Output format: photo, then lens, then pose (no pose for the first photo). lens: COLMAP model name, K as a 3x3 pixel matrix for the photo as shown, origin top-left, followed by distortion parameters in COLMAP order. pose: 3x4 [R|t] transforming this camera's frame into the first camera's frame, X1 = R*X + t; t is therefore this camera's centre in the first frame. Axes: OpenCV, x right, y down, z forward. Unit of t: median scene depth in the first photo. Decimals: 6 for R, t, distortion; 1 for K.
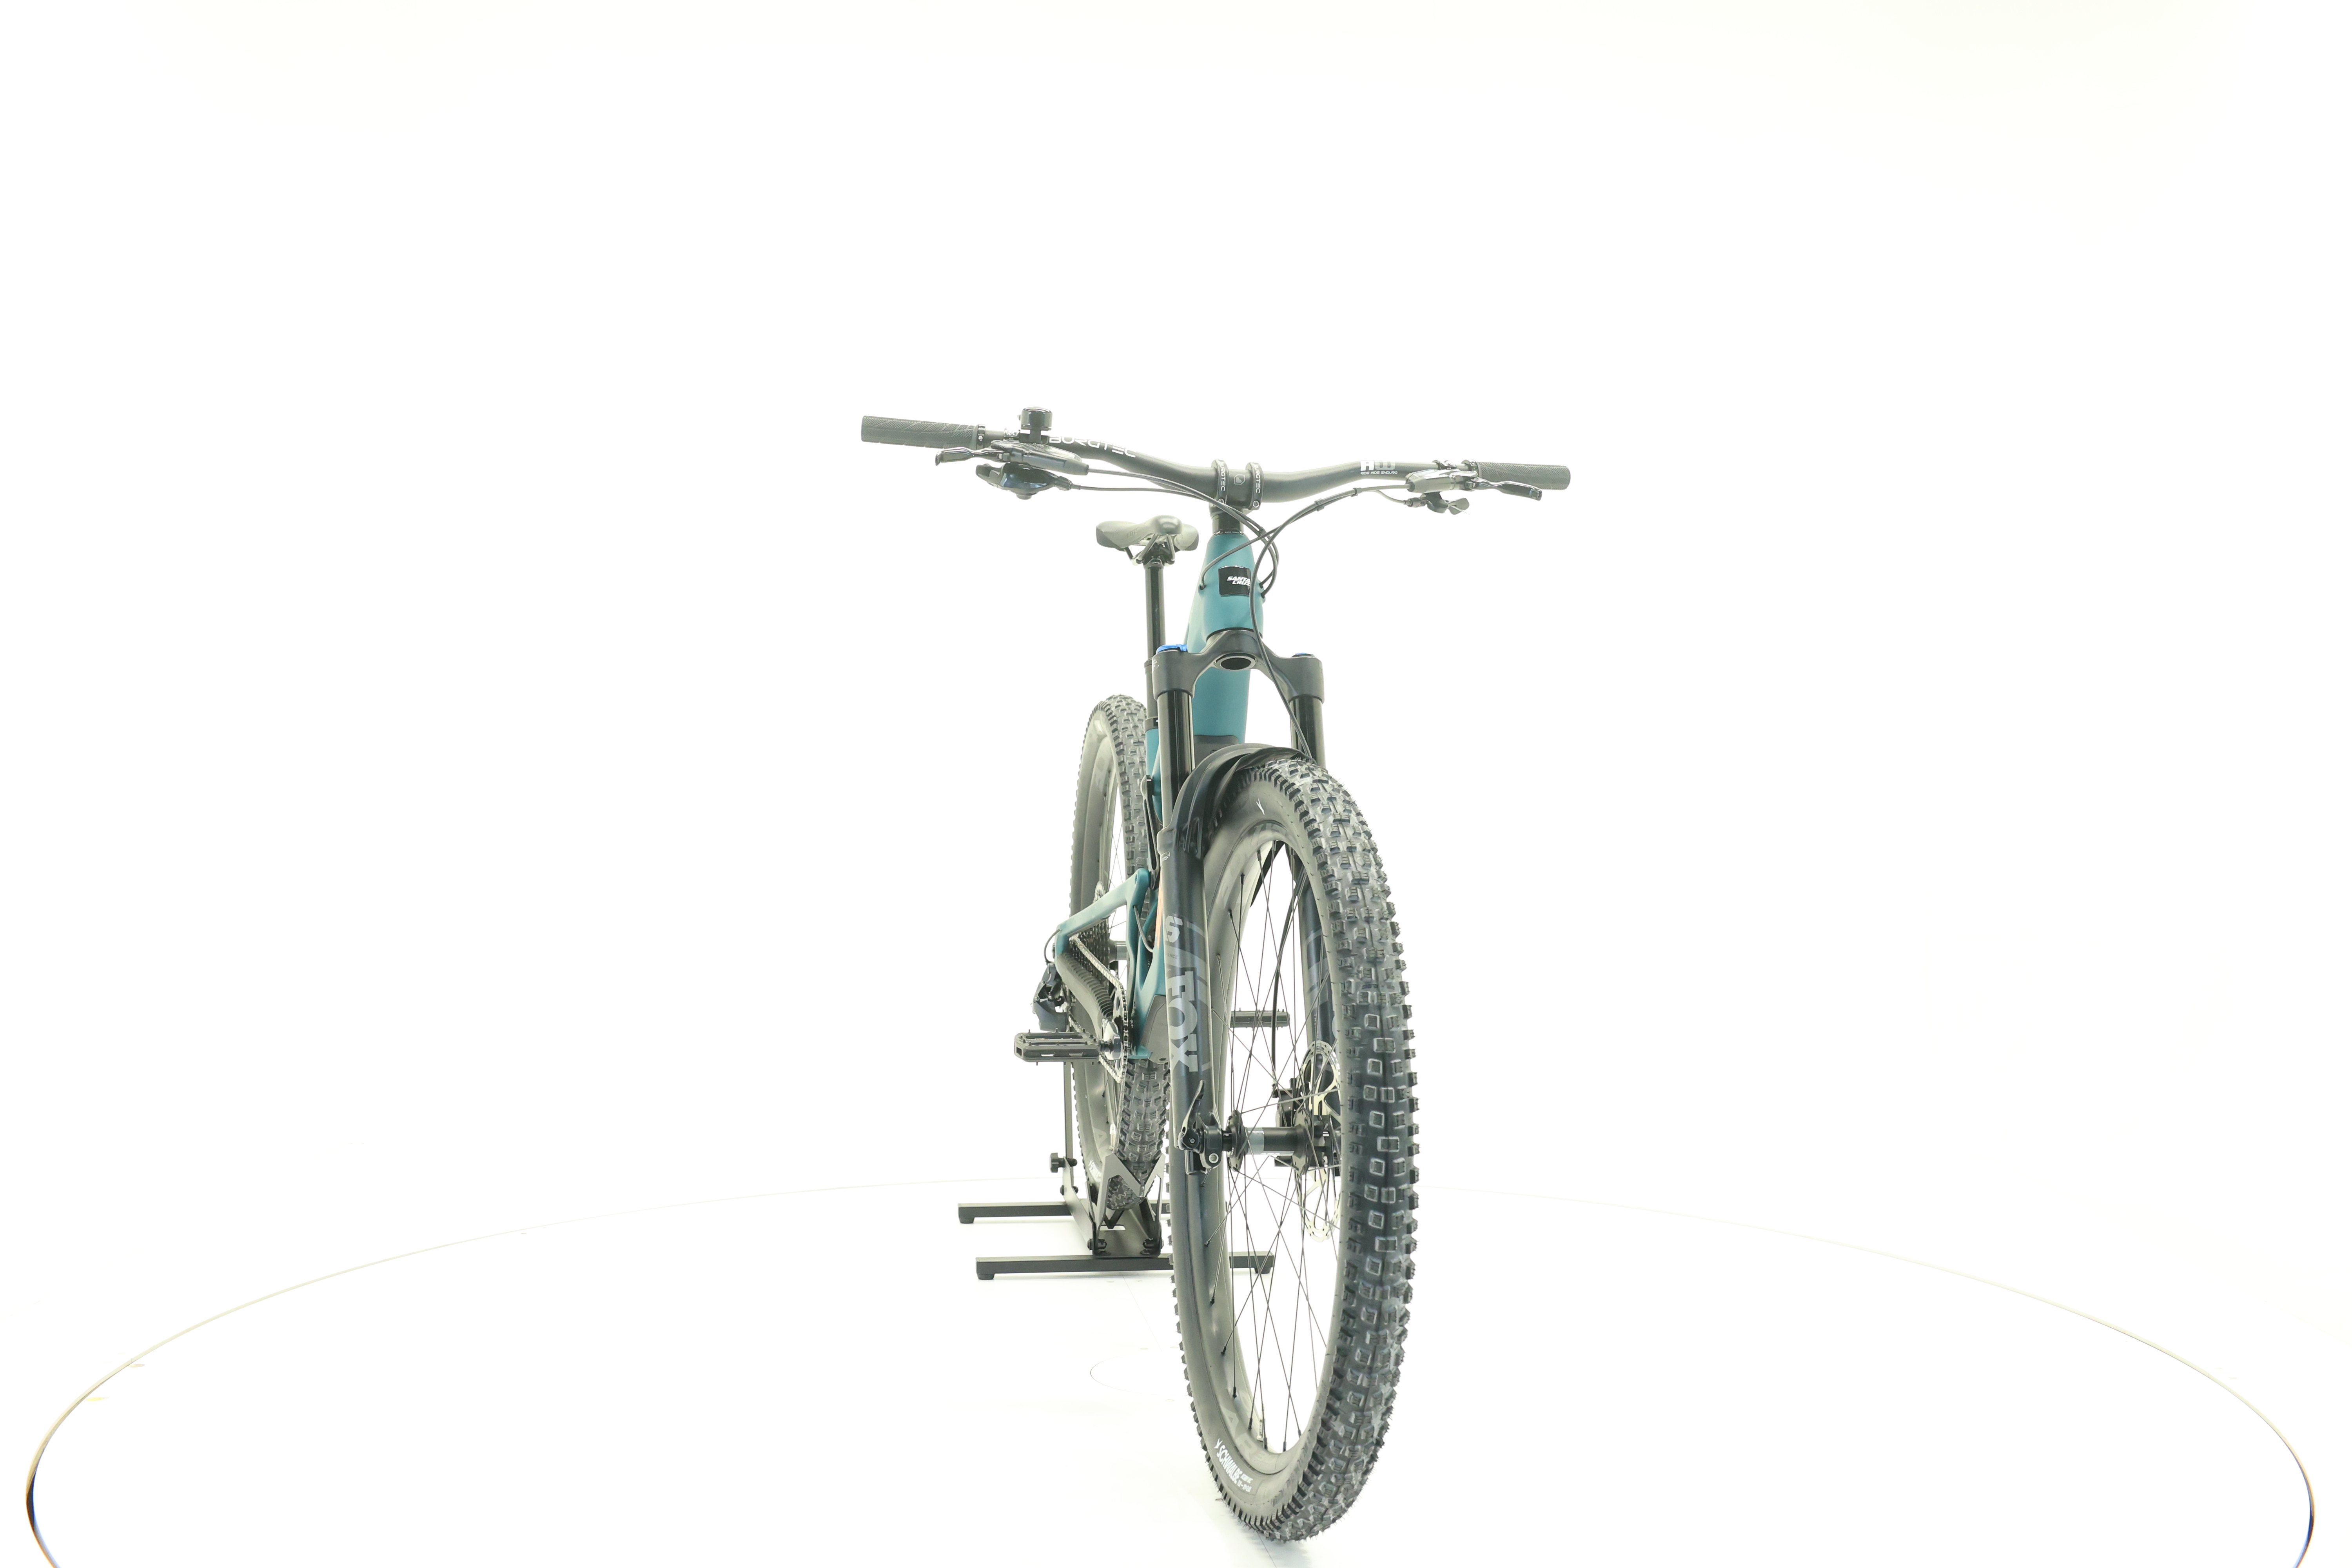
lens RADIAL K [[2461.0, 0, 1183.4], [0, 2461.0, 776.1], [0, 0, 1]] dist [-0.011618, 0.000000]
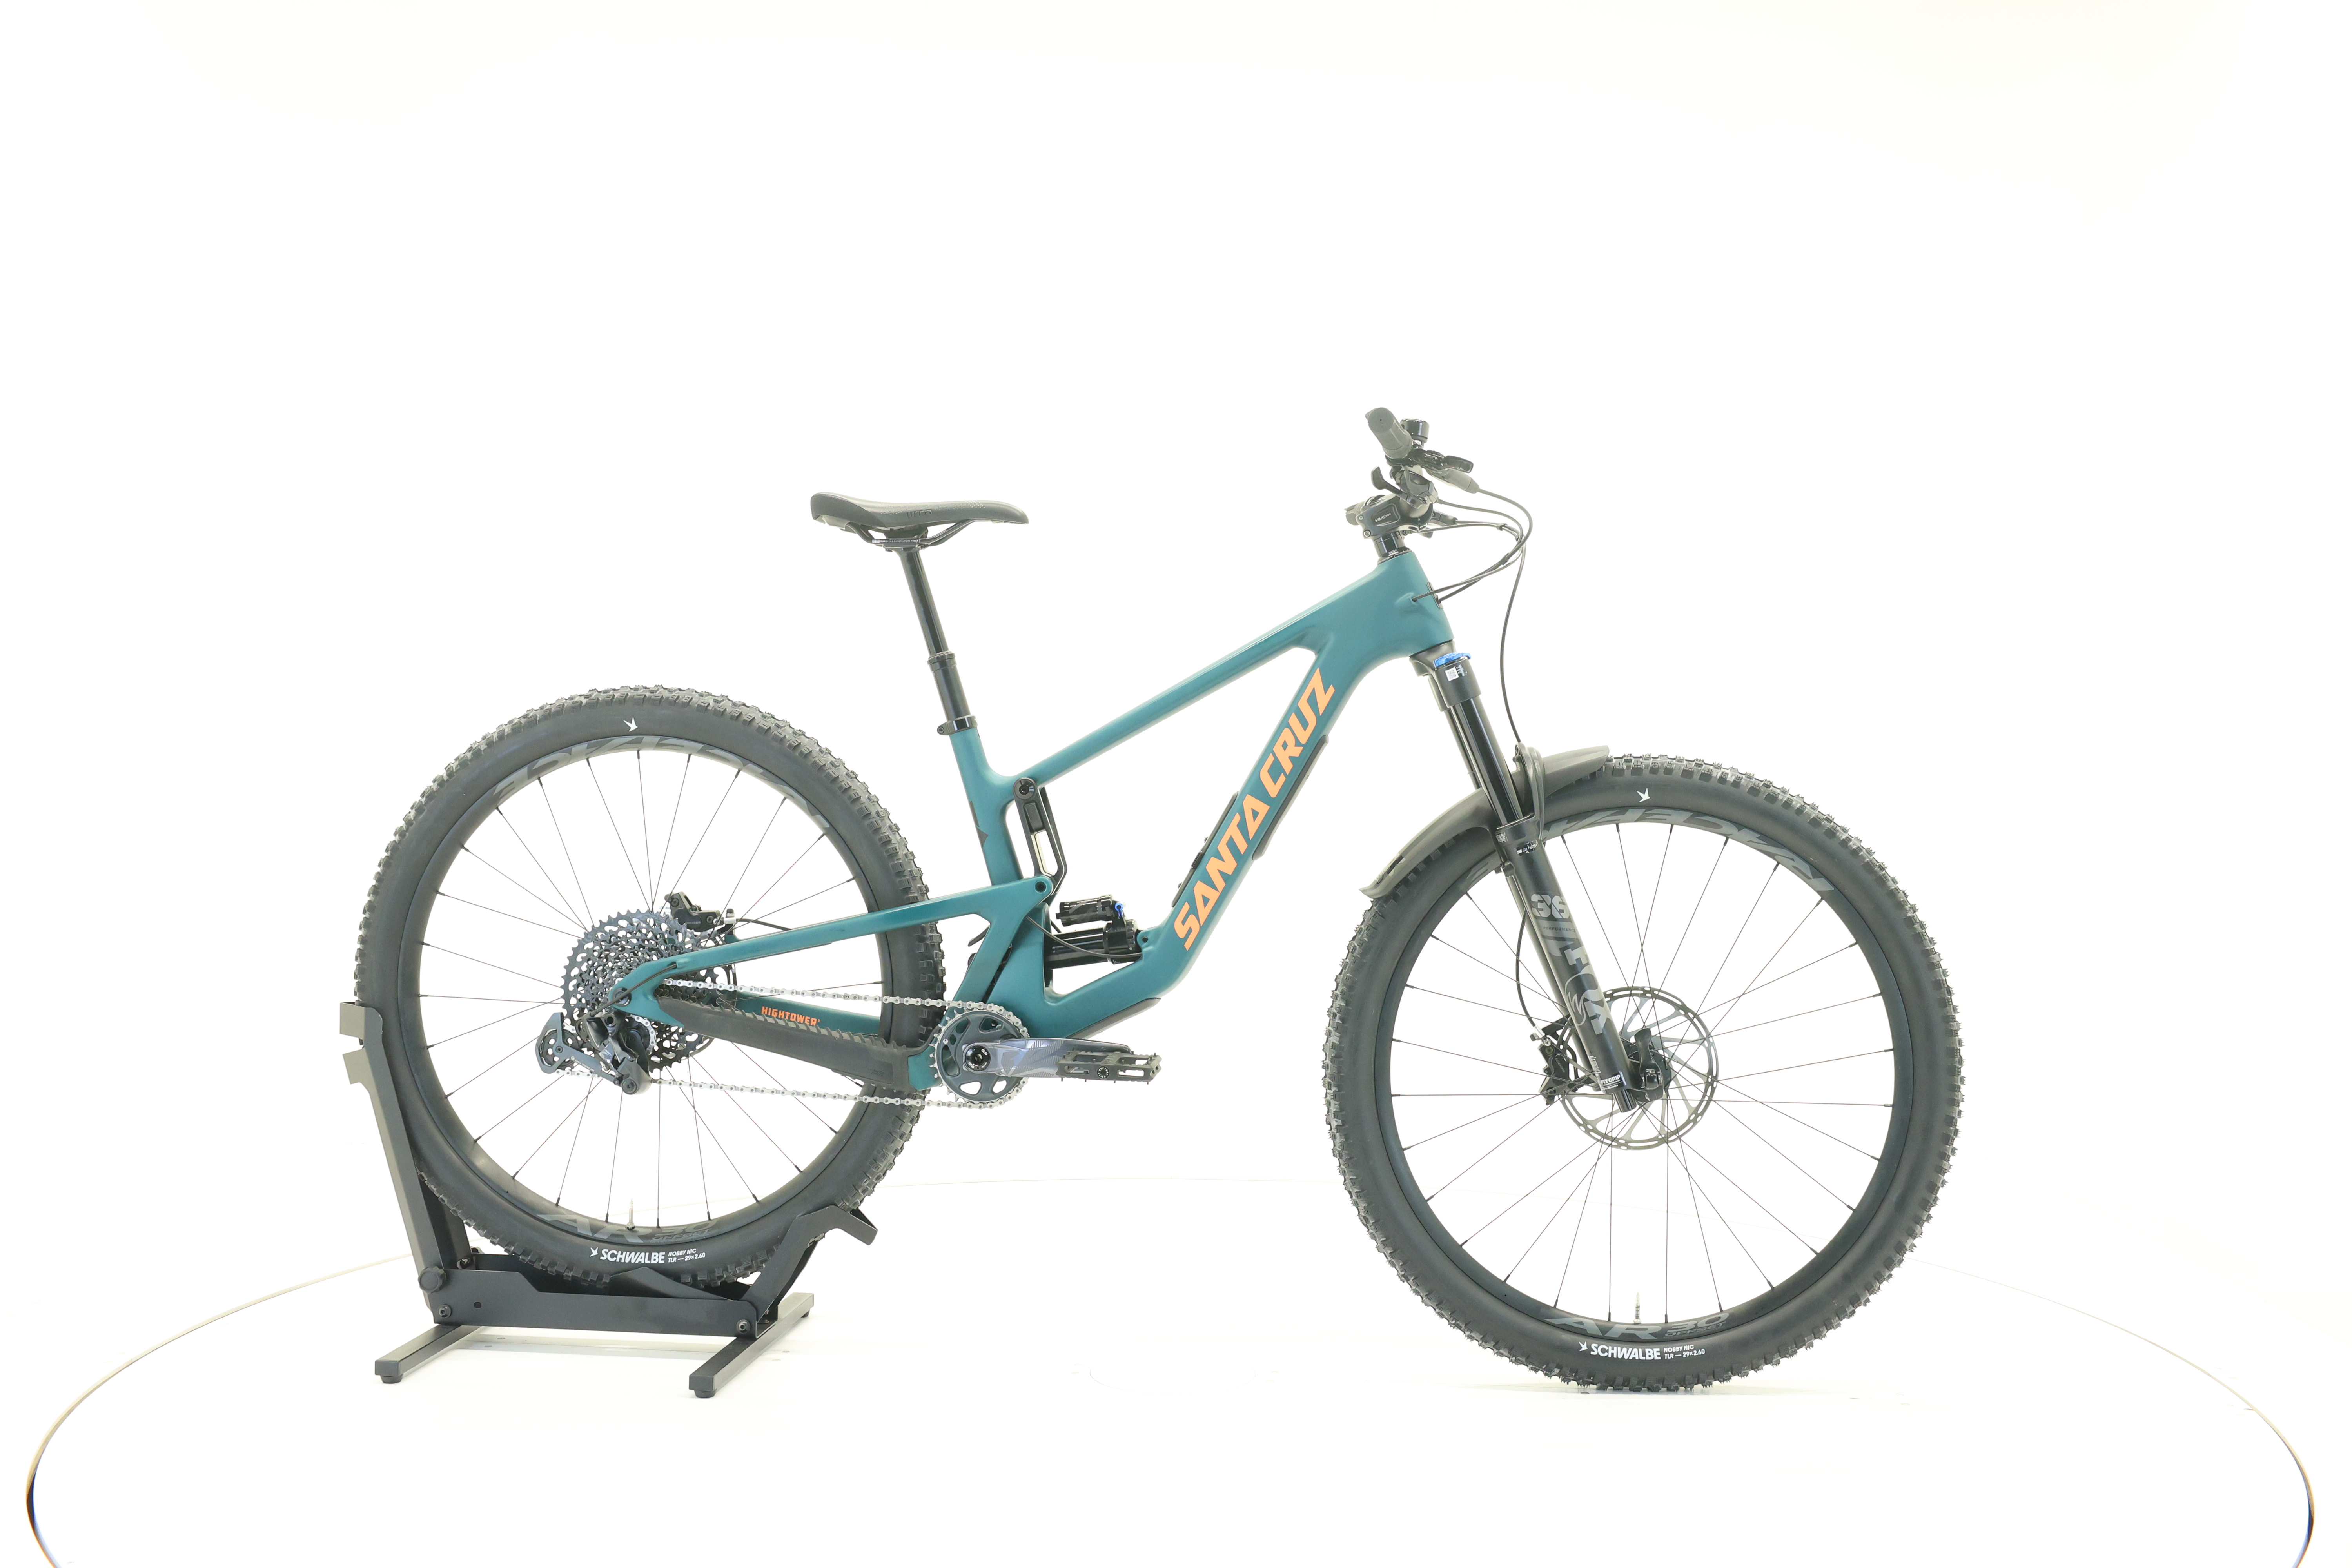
lens RADIAL K [[2461.0, 0, 1173.0], [0, 2461.0, 784.6], [0, 0, 1]] dist [-0.011618, 0.000000]
pose [[0.269298, -0.027933, 0.962652, -1.083539], [0.015966, 0.999571, 0.024538, -0.023677], [-0.962925, 0.008761, 0.269628, 0.821037]]
